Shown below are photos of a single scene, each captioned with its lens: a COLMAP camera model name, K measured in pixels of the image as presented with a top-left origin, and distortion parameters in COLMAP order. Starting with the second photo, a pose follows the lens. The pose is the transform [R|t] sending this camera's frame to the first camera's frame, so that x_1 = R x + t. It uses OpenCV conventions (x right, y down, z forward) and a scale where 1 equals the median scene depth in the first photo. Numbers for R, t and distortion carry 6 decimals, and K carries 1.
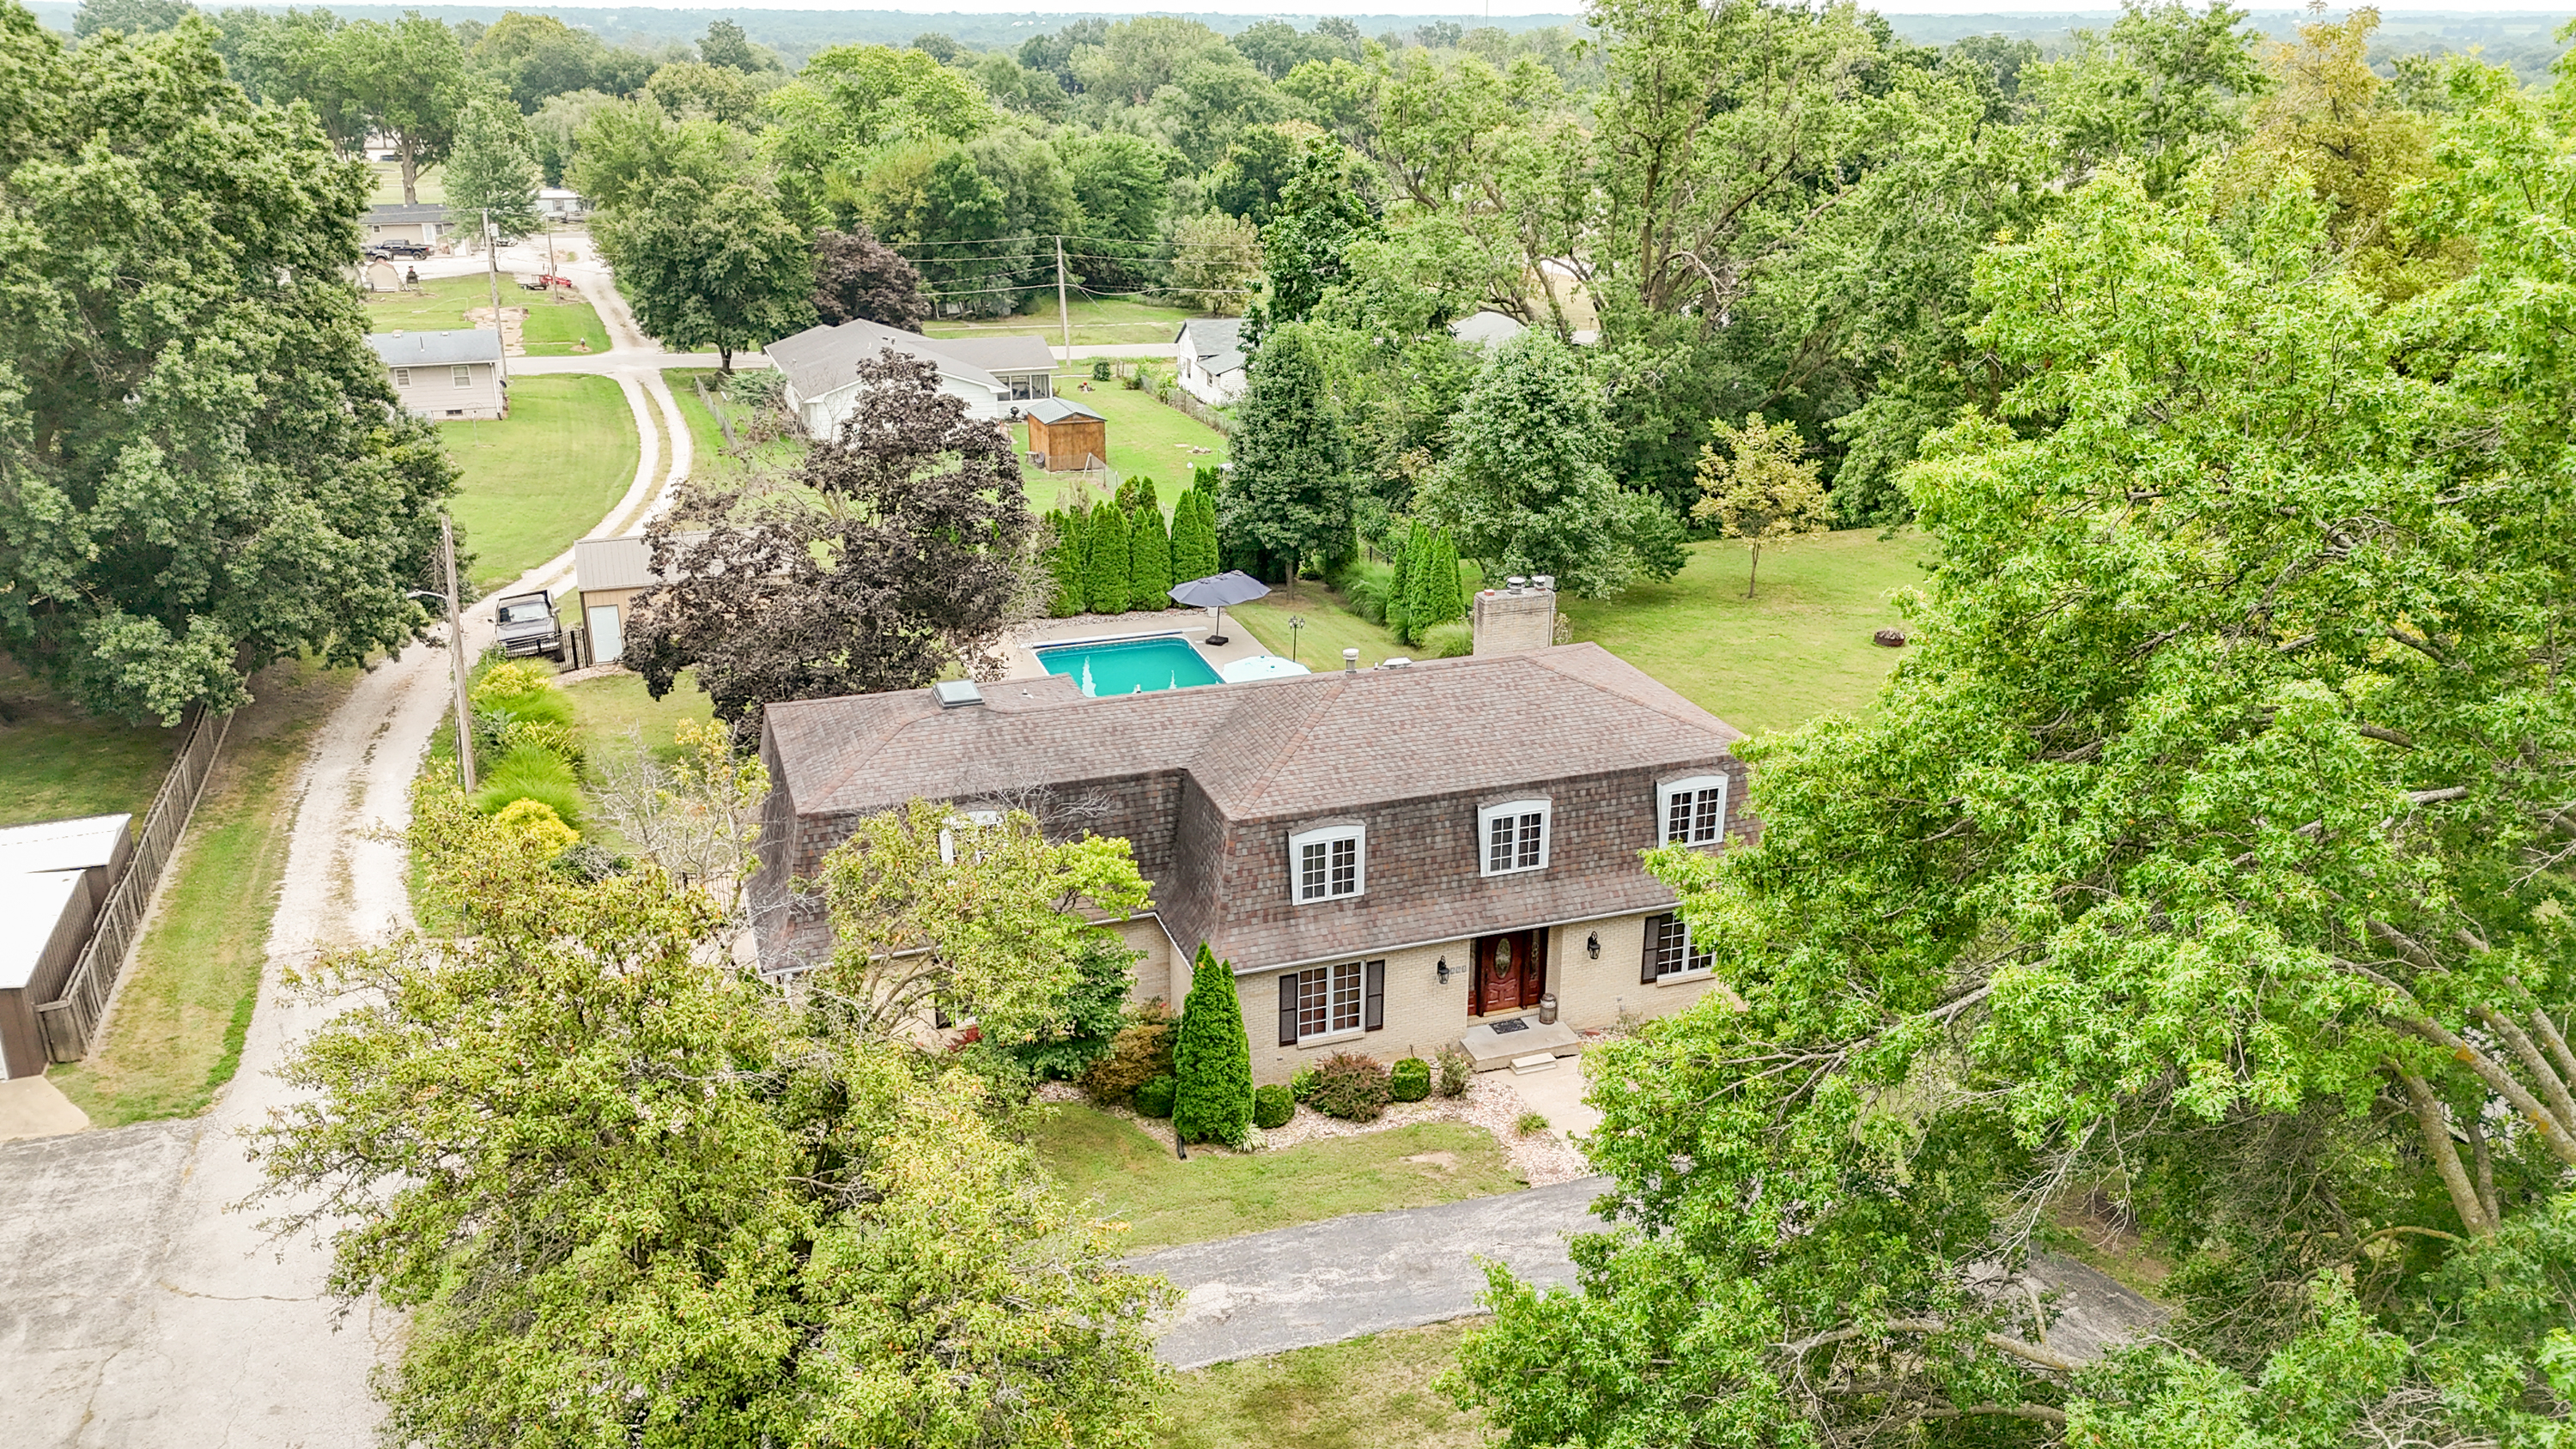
lens RADIAL K [[1888.5, 0, 1288.0], [0, 1888.5, 724.5], [0, 0, 1]] dist [0.098233, -0.103306]
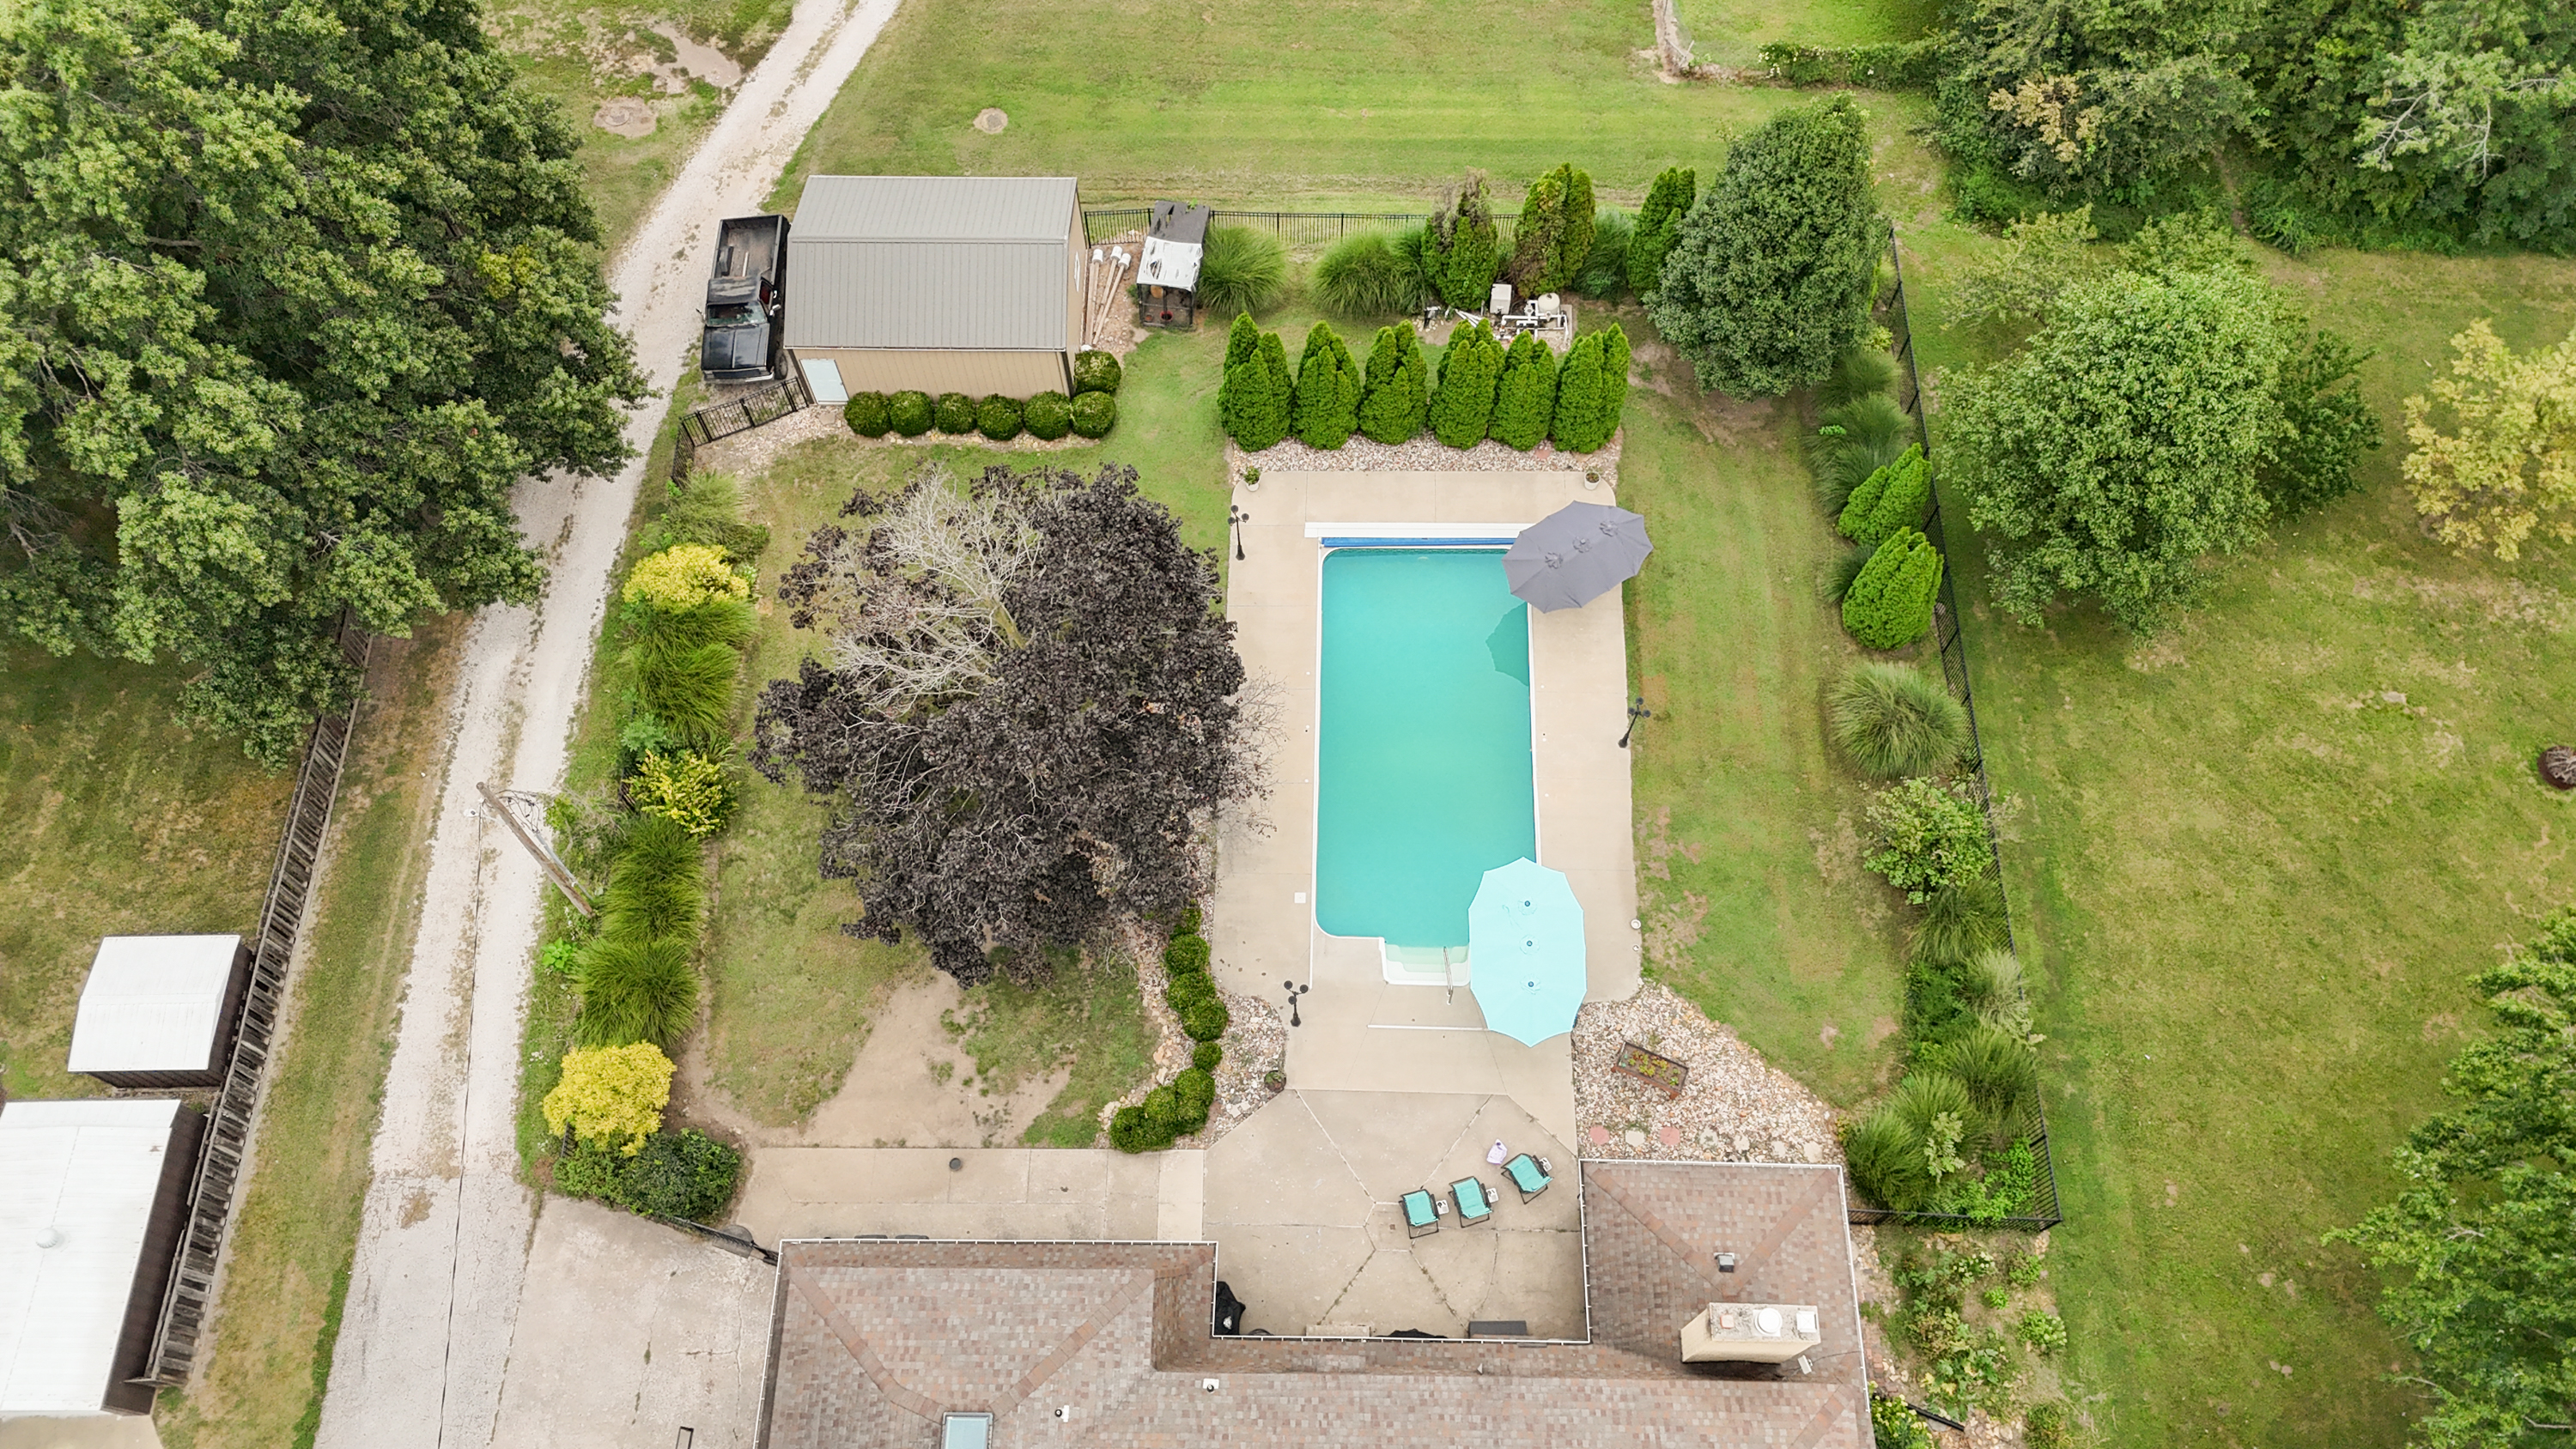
lens RADIAL K [[1896.0, 0, 1288.0], [0, 1896.0, 724.5], [0, 0, 1]] dist [0.080140, -0.077985]
pose [[0.937719, 0.307927, -0.160824, -0.003580], [-0.109211, 0.700772, 0.704976, -0.658124], [0.329782, -0.643506, 0.690756, 0.522664]]
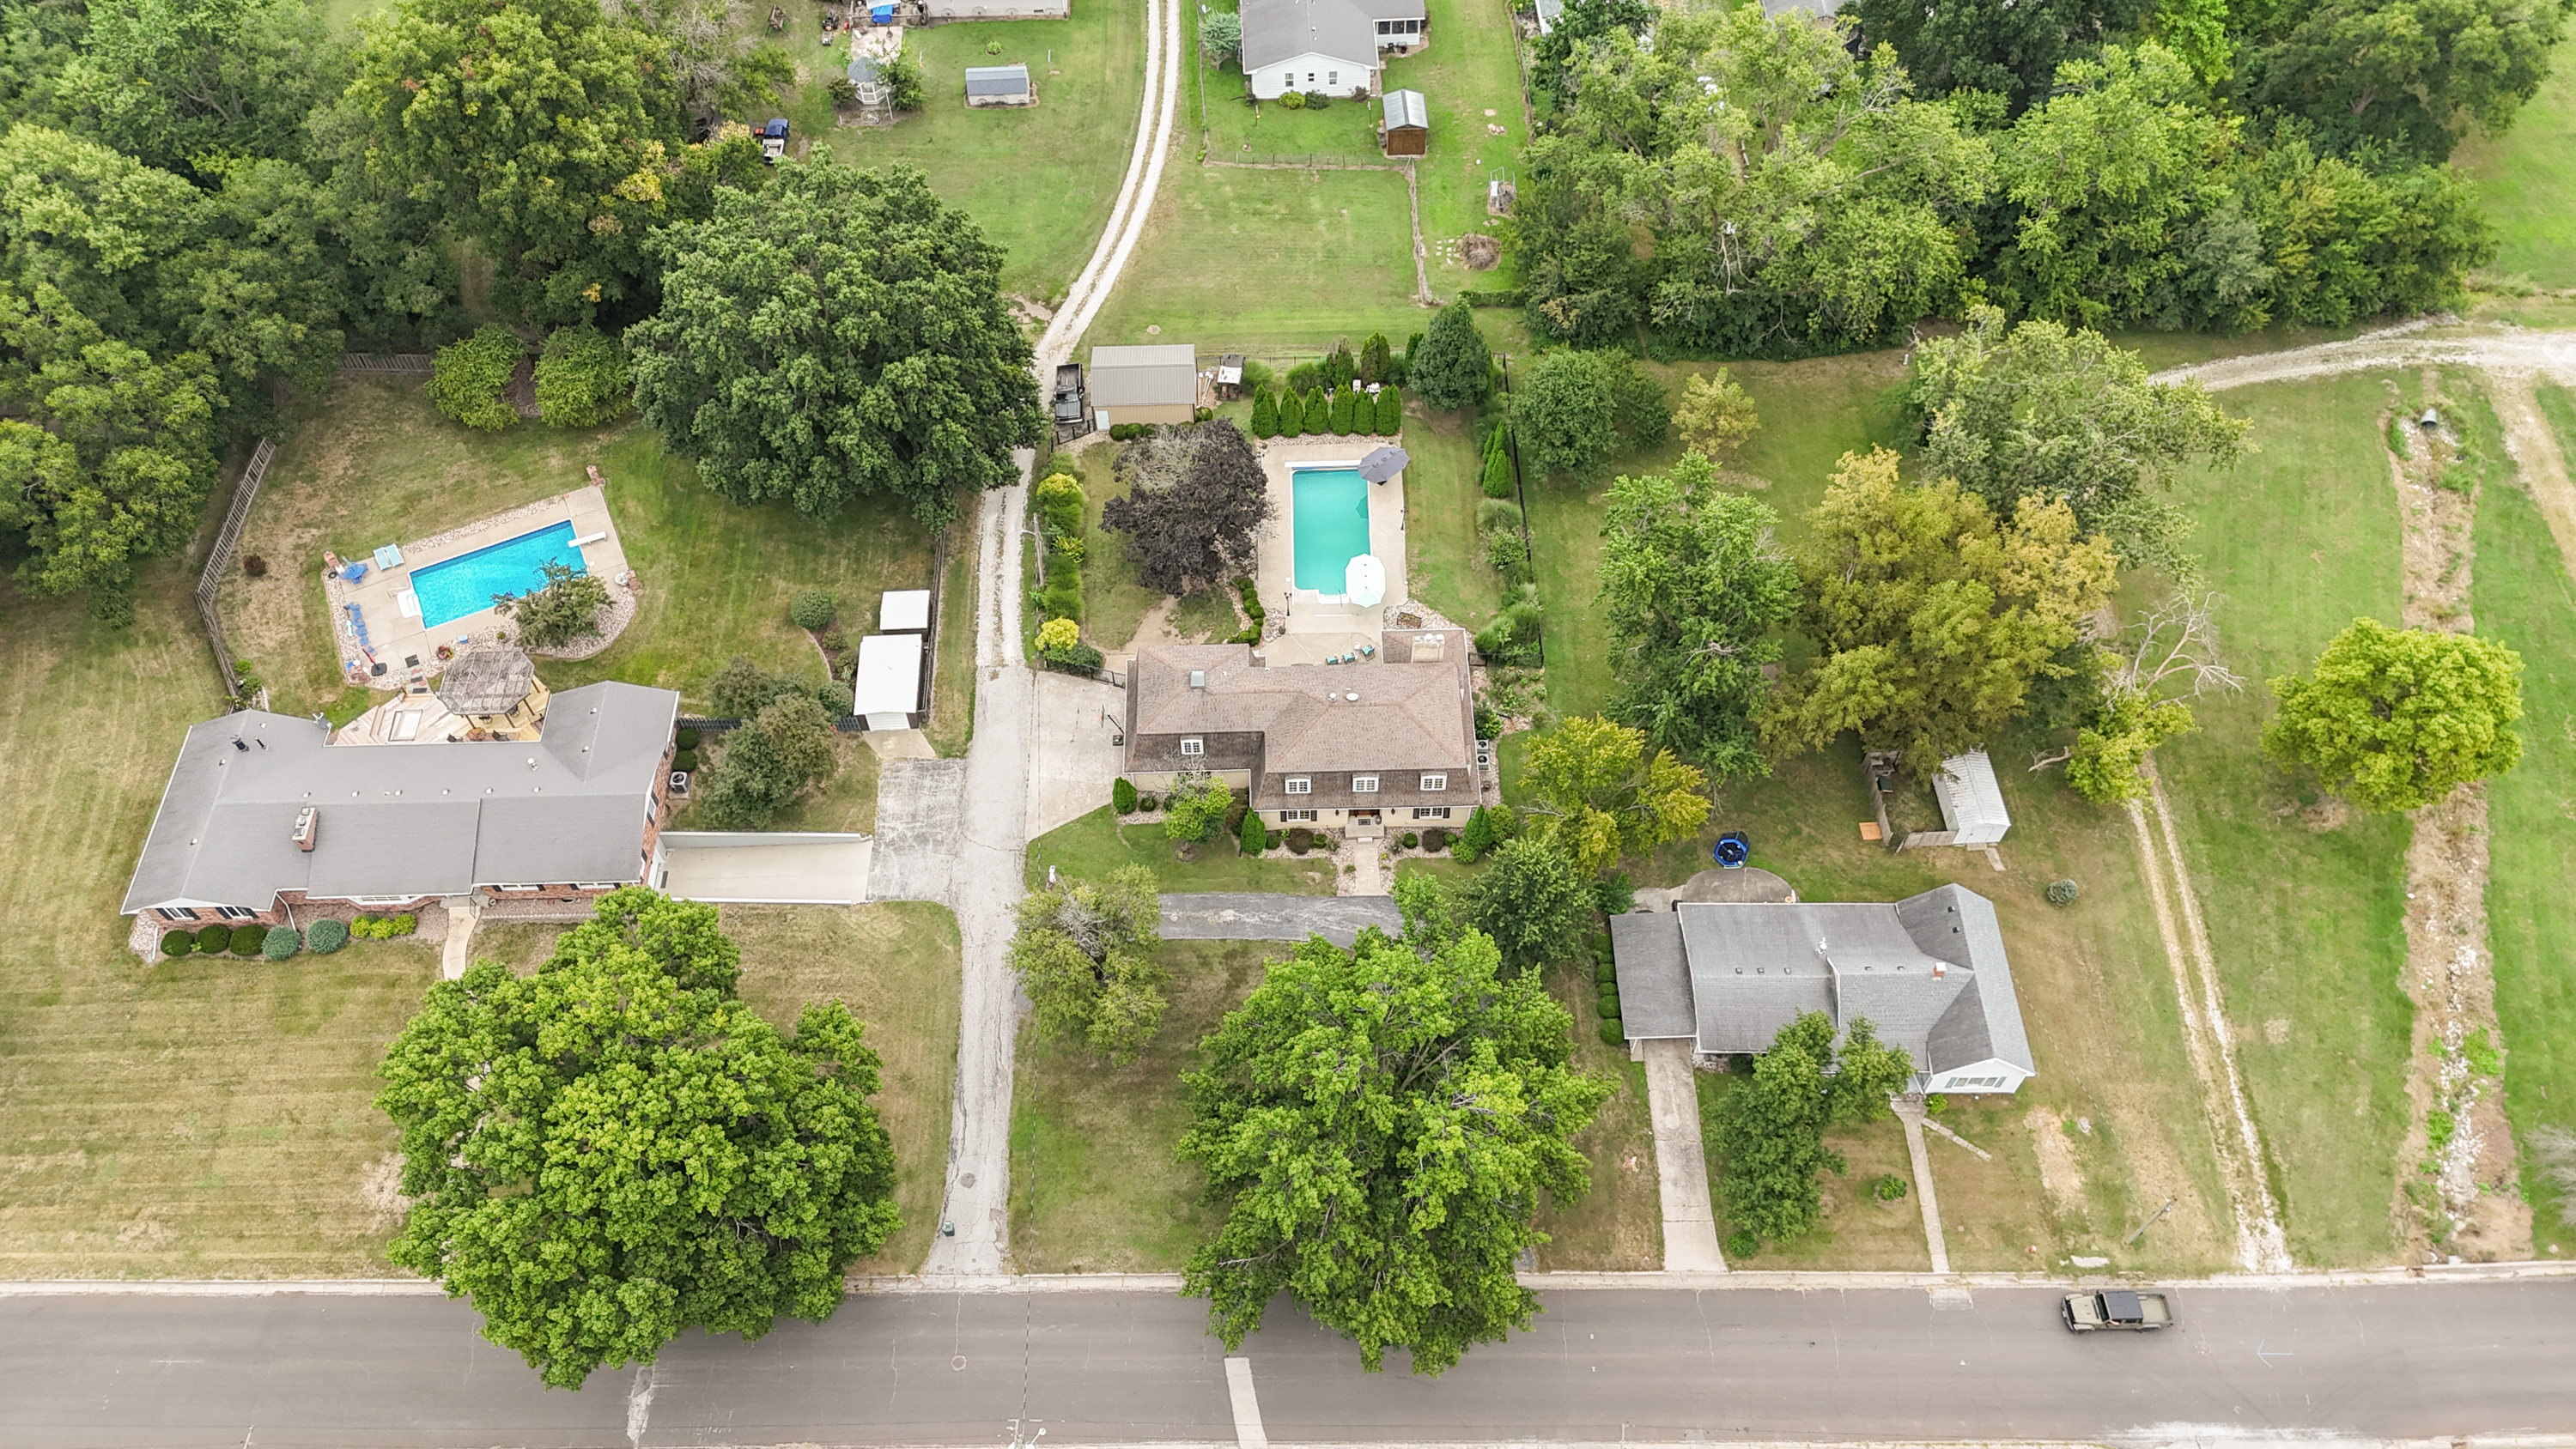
lens RADIAL K [[1899.3, 0, 1288.0], [0, 1899.3, 724.5], [0, 0, 1]] dist [0.137268, -0.172623]
pose [[0.949771, 0.249724, -0.188610, 0.400608], [-0.093505, 0.801610, 0.590489, -1.298943], [0.298651, -0.543193, 0.784696, -0.973069]]
